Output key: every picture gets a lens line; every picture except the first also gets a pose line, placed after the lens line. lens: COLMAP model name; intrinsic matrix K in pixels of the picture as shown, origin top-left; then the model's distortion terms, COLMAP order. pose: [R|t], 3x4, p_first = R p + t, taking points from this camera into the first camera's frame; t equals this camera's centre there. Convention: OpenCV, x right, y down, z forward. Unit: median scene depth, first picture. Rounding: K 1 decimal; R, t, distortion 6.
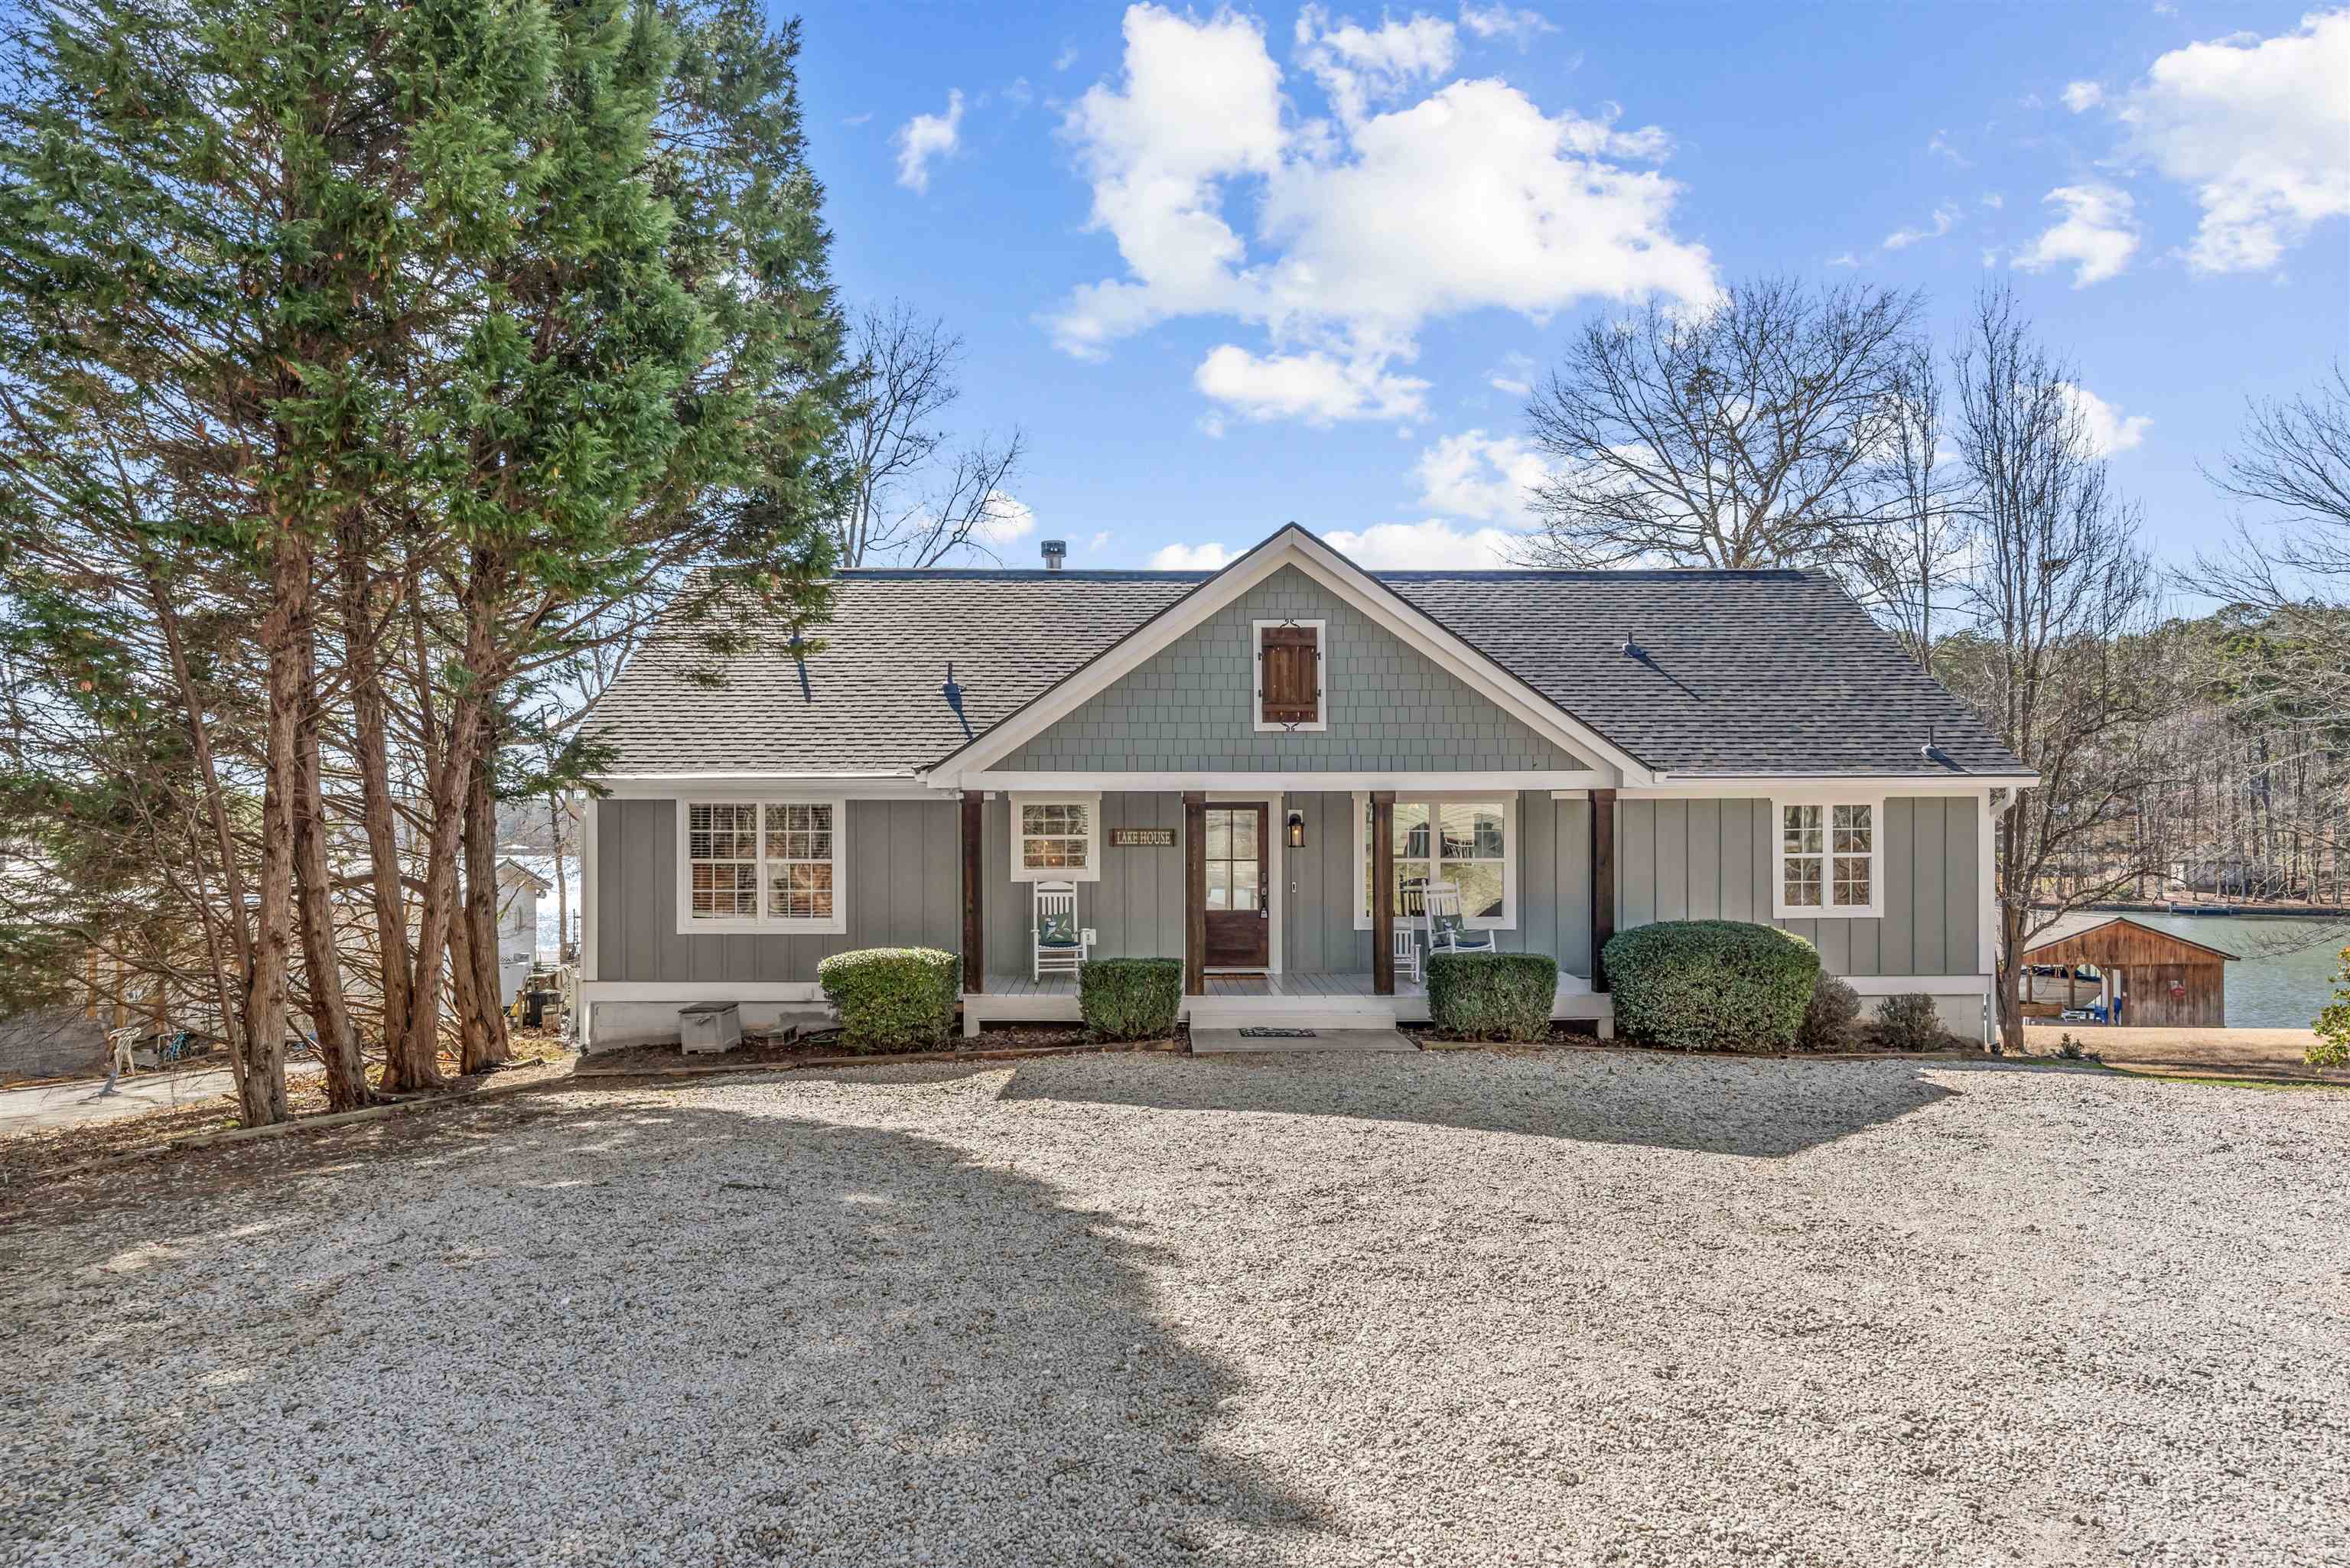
lens RADIAL K [[1339.7, 0, 1175.1], [0, 1339.7, 828.9], [0, 0, 1]] dist [0.001358, -0.000590]
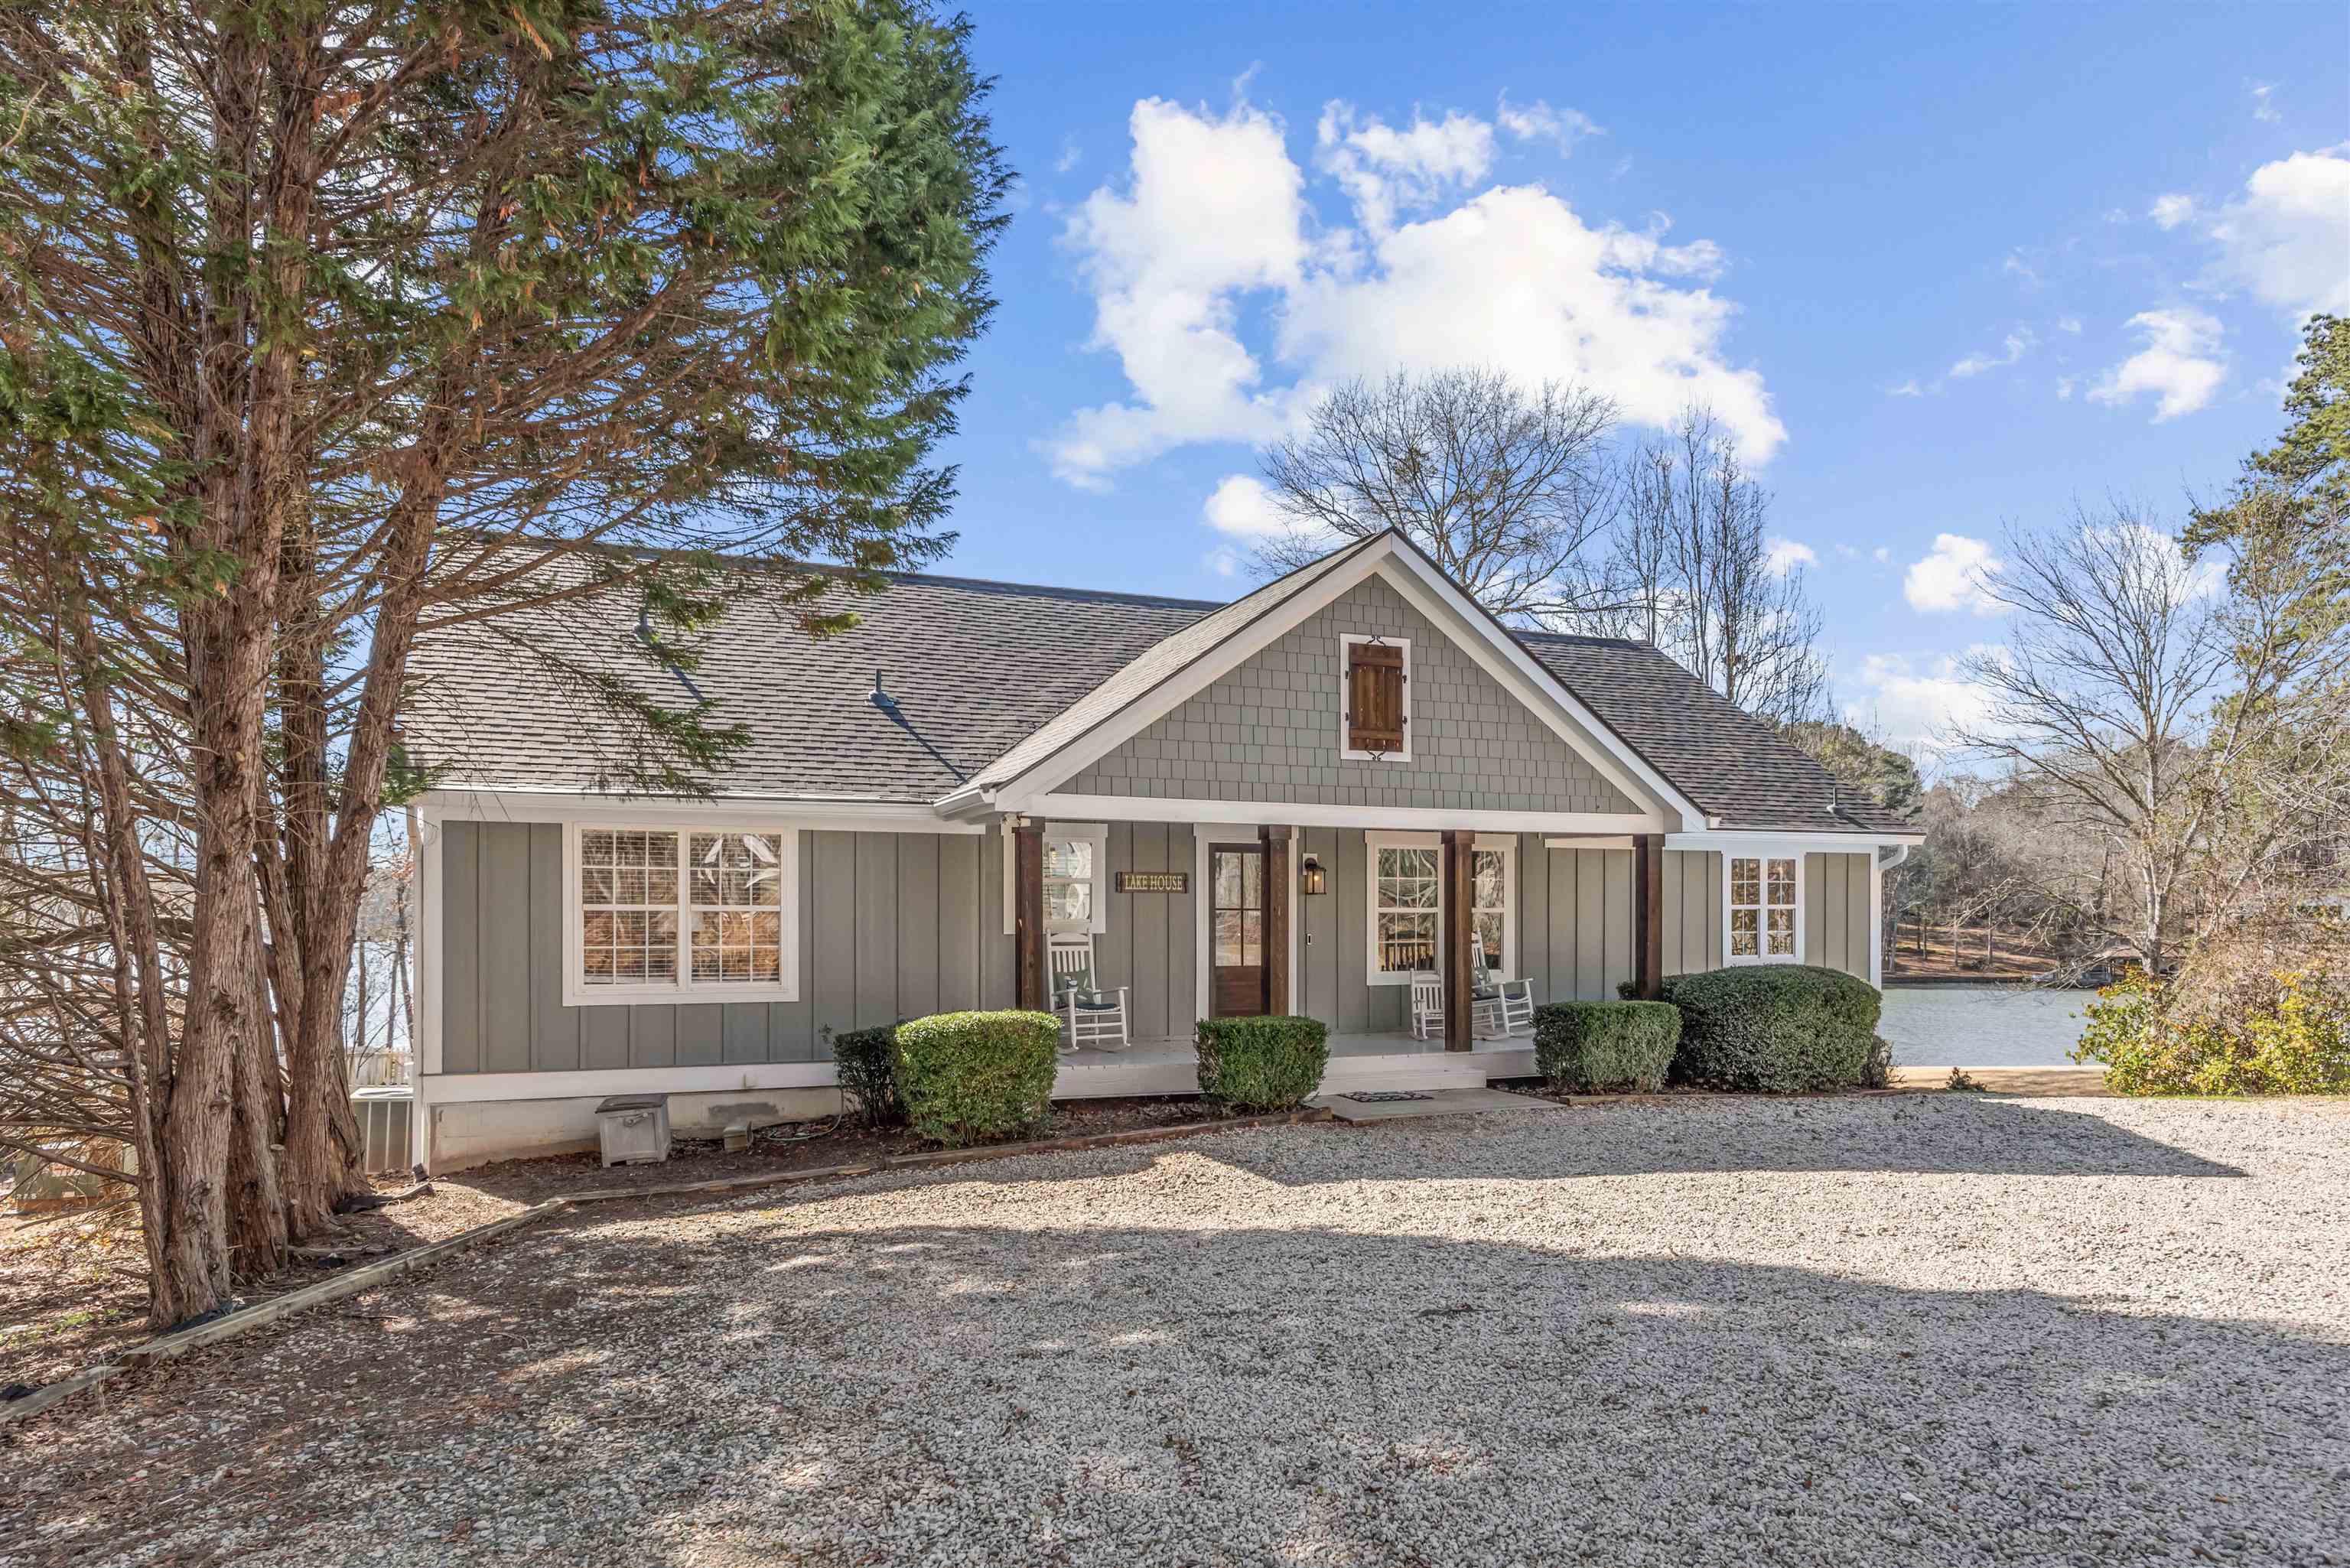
lens RADIAL K [[1372.7, 0, 1174.9], [0, 1372.7, 911.2], [0, 0, 1]] dist [0.001639, 0.001149]
pose [[0.929904, 0.003252, 0.367789, -0.375475], [-0.003218, 0.999995, -0.000707, 0.028695], [-0.367789, -0.000526, 0.929909, 0.194948]]
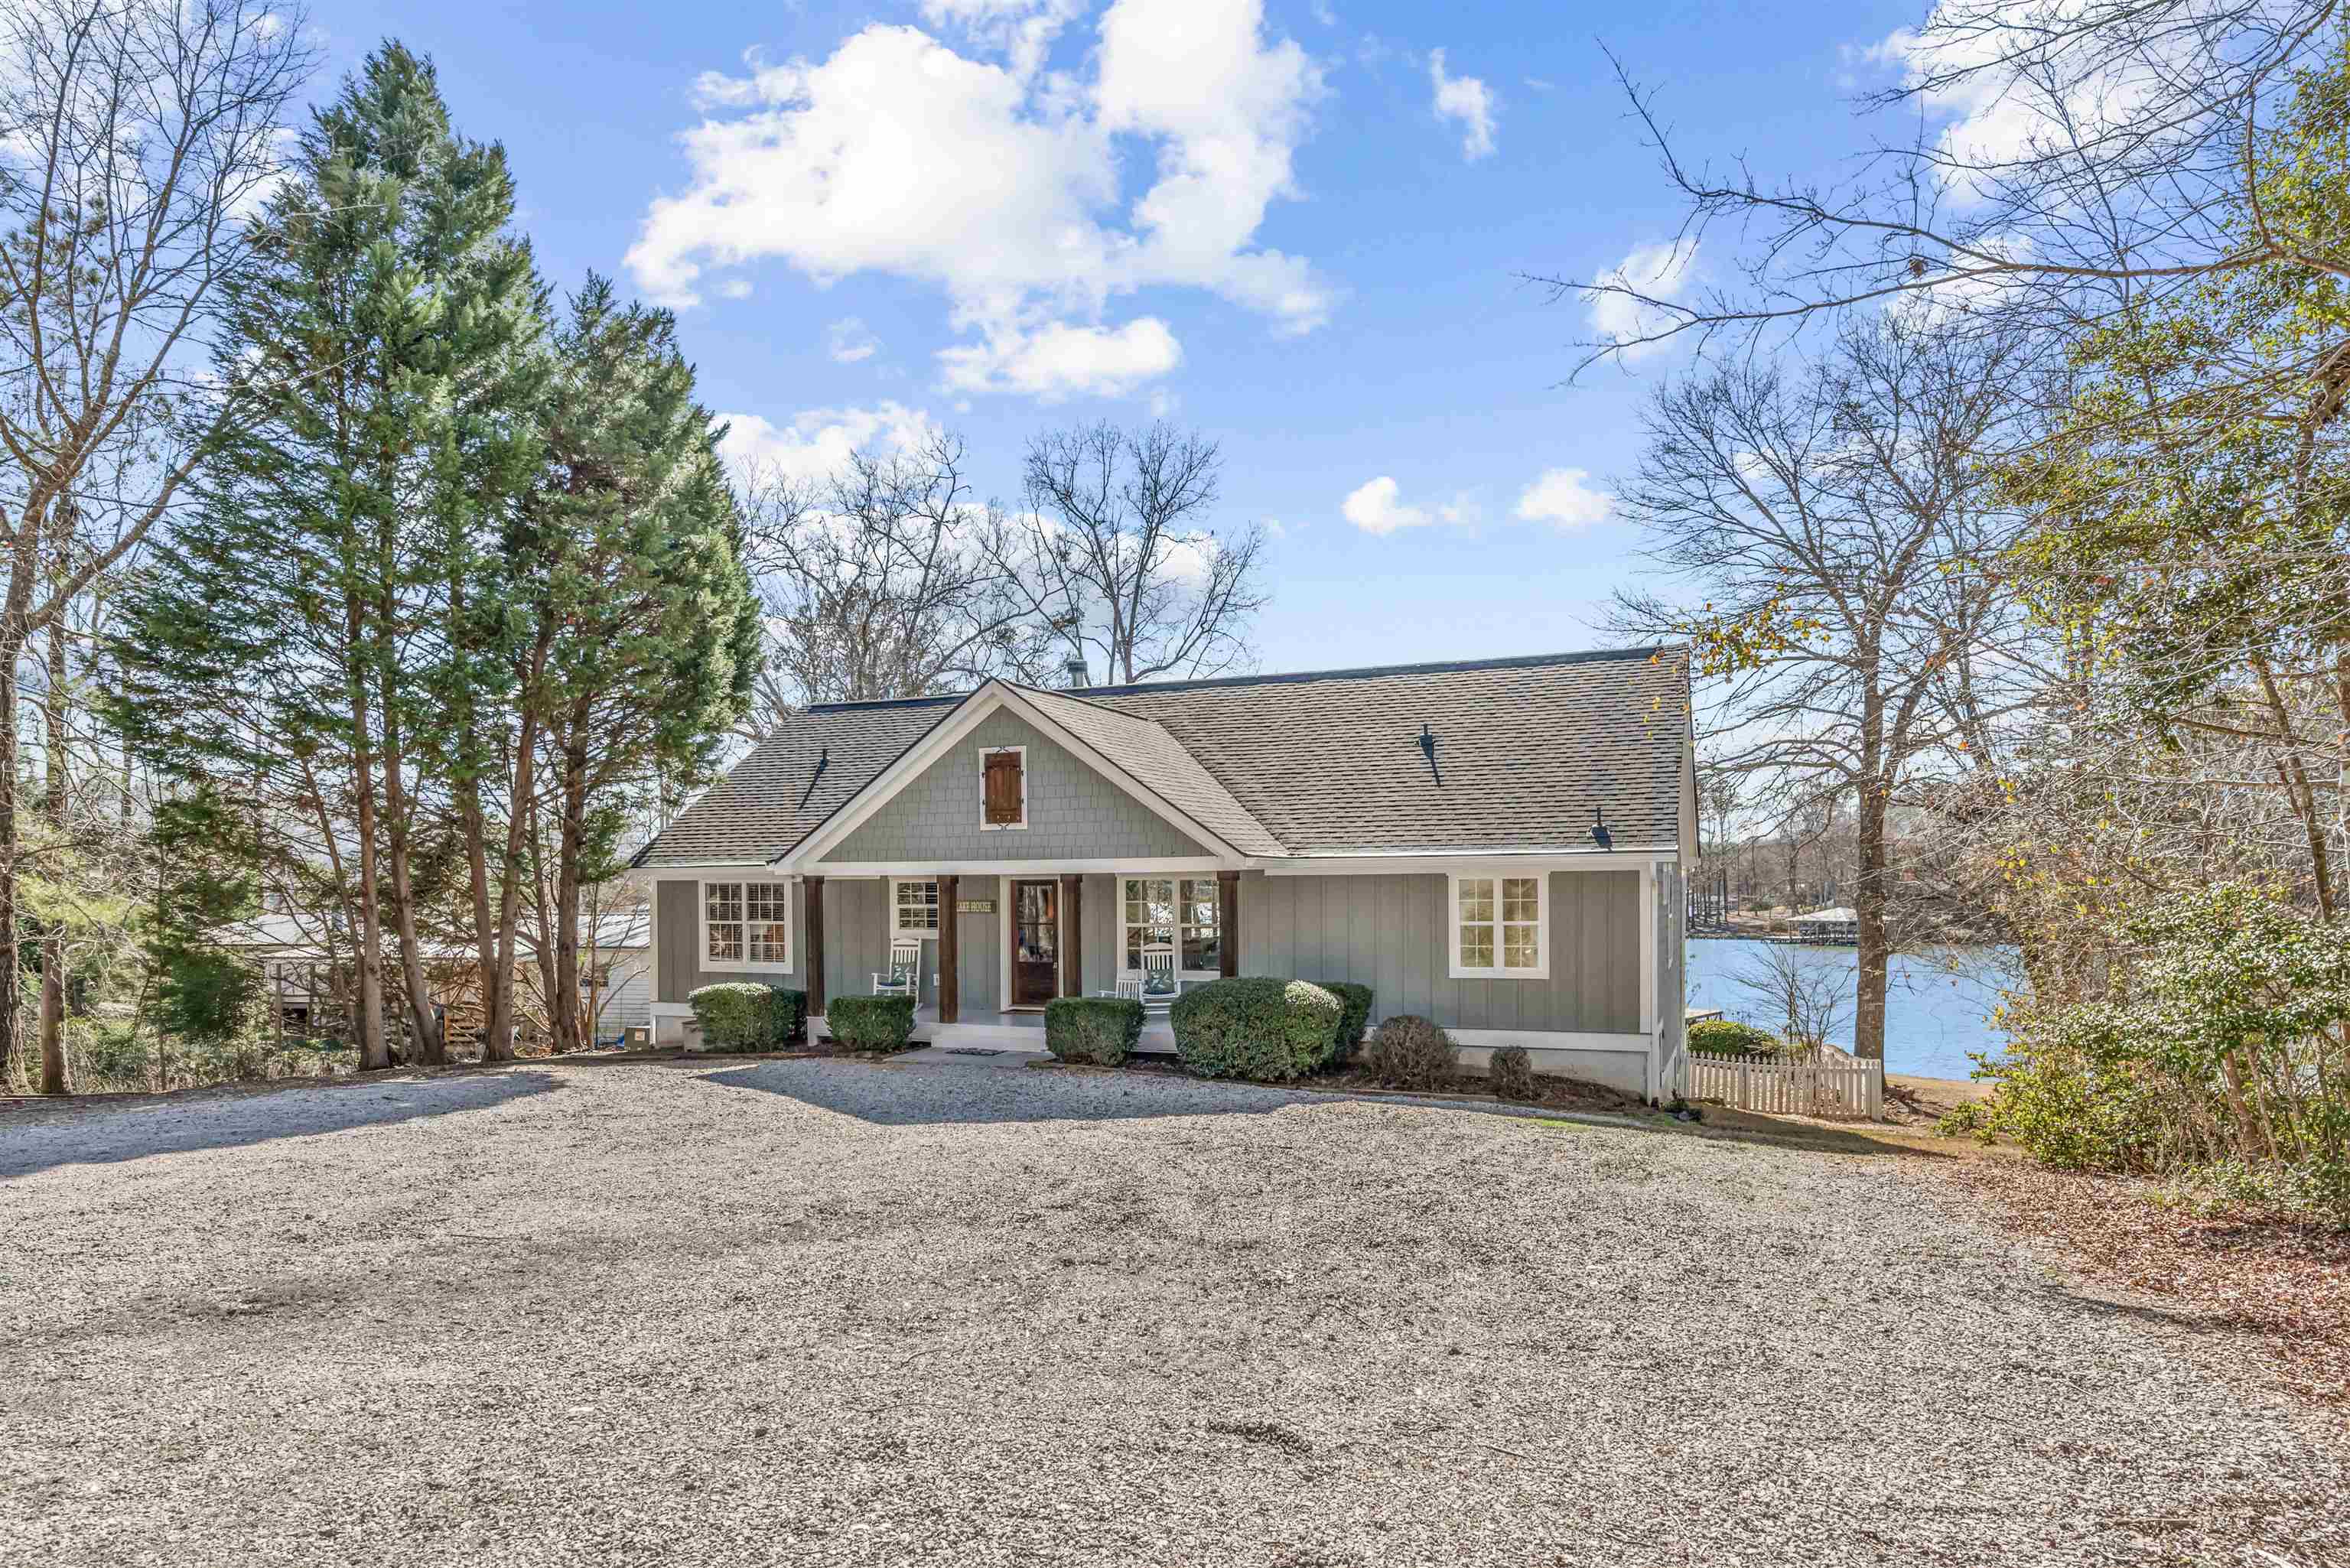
lens RADIAL K [[1338.9, 0, 1174.1], [0, 1338.9, 893.3], [0, 0, 1]] dist [0.001438, -0.000028]
pose [[0.914824, -0.002103, -0.403847, 0.781757], [0.008881, 0.999849, 0.014912, -0.027934], [0.403754, -0.017228, 0.914705, -0.159924]]
